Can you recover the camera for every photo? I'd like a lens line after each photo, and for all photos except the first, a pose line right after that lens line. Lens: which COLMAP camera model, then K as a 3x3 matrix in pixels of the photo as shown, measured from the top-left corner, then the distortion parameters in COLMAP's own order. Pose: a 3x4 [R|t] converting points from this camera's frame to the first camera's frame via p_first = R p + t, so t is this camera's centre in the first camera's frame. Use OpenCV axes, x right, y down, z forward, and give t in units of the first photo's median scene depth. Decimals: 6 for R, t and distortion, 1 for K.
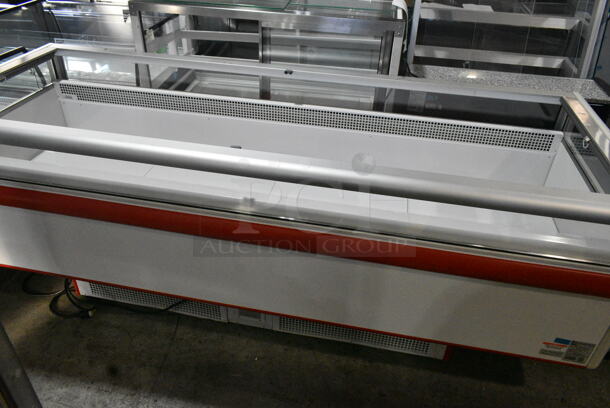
lens RADIAL K [[463.0, 0, 305.0], [0, 463.0, 204.0], [0, 0, 1]] dist [-0.002395, -0.001114]
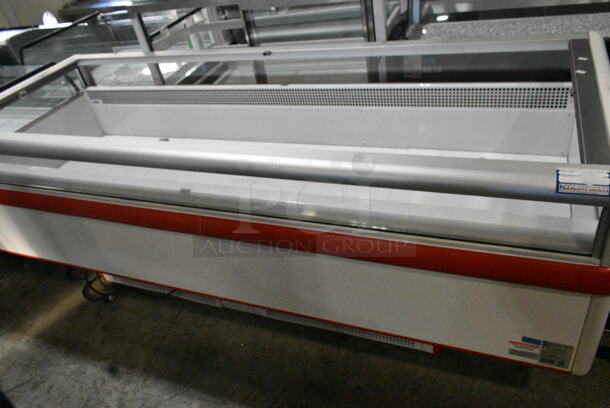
lens RADIAL K [[459.0, 0, 305.0], [0, 459.0, 204.0], [0, 0, 1]] dist [0.003236, -0.000827]
pose [[0.961487, -0.045198, -0.271110, 0.281420], [0.057482, 0.997641, 0.037539, -0.001670], [0.268774, -0.051677, 0.961816, 0.077586]]
